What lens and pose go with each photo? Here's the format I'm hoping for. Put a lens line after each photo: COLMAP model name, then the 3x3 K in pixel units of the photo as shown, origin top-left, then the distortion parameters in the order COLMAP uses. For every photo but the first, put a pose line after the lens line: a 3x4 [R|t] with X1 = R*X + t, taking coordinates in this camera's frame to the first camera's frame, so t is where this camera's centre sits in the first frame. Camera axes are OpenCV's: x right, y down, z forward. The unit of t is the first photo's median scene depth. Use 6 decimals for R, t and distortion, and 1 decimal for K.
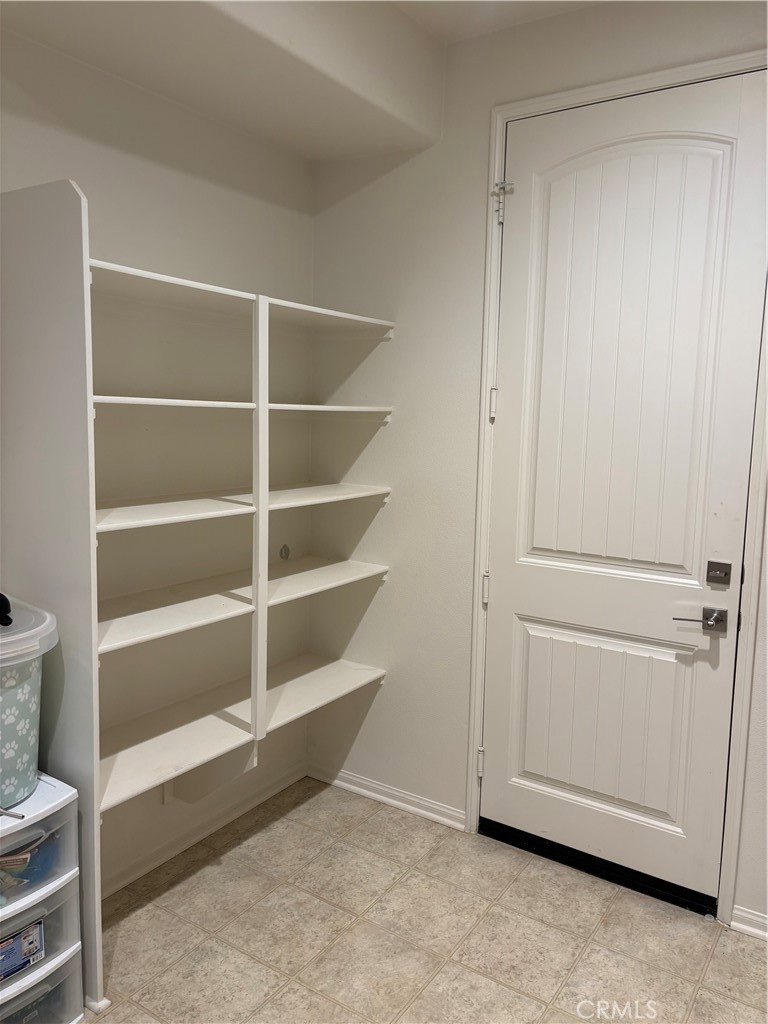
lens RADIAL K [[765.1, 0, 389.5], [0, 765.1, 505.4], [0, 0, 1]] dist [0.051141, -0.058024]
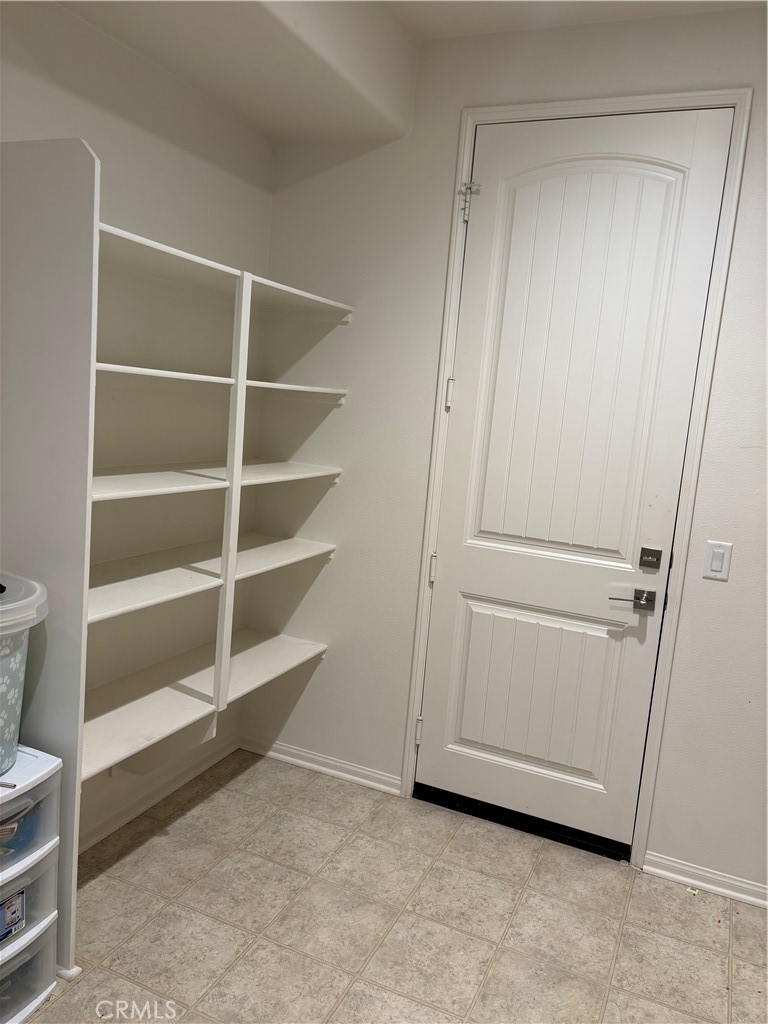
lens RADIAL K [[765.1, 0, 391.0], [0, 765.1, 511.3], [0, 0, 1]] dist [0.051141, -0.058024]
pose [[0.984005, 0.035165, 0.174634, -0.138664], [-0.040679, 0.998777, 0.028098, 0.003160], [-0.173433, -0.034752, 0.984232, -0.032597]]
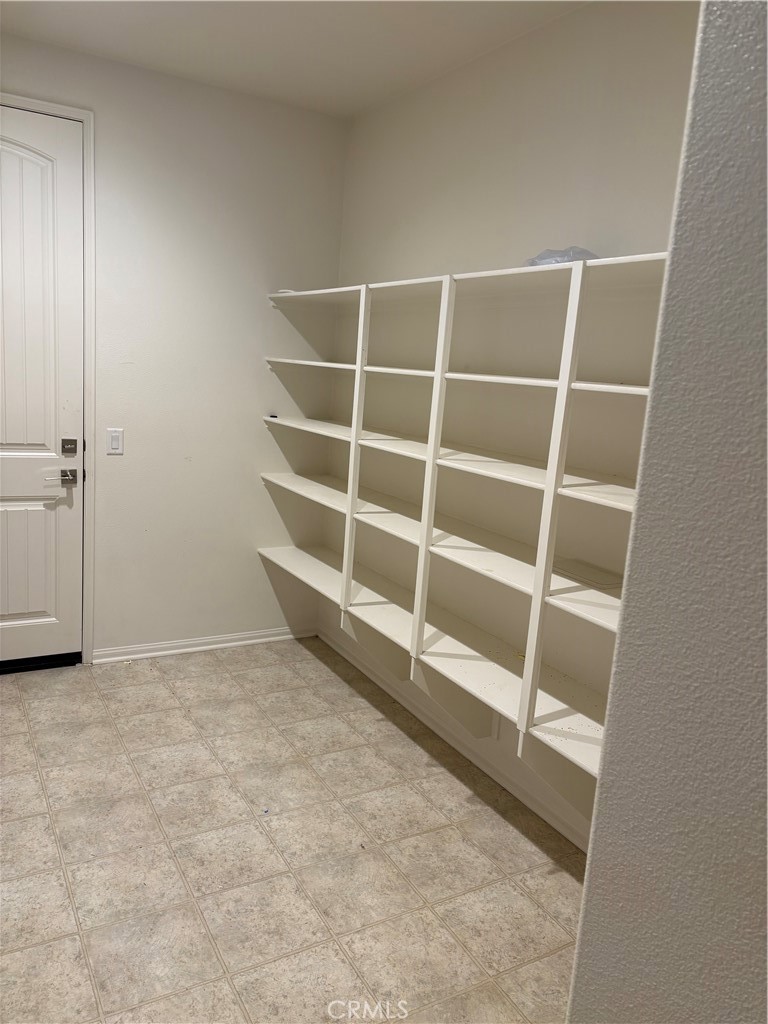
lens RADIAL K [[765.1, 0, 389.0], [0, 765.1, 510.7], [0, 0, 1]] dist [0.051141, -0.058024]
pose [[0.441404, -0.152934, 0.884180, -0.669834], [0.042278, 0.987819, 0.149754, 0.010042], [-0.896312, -0.028721, 0.442493, -0.267593]]
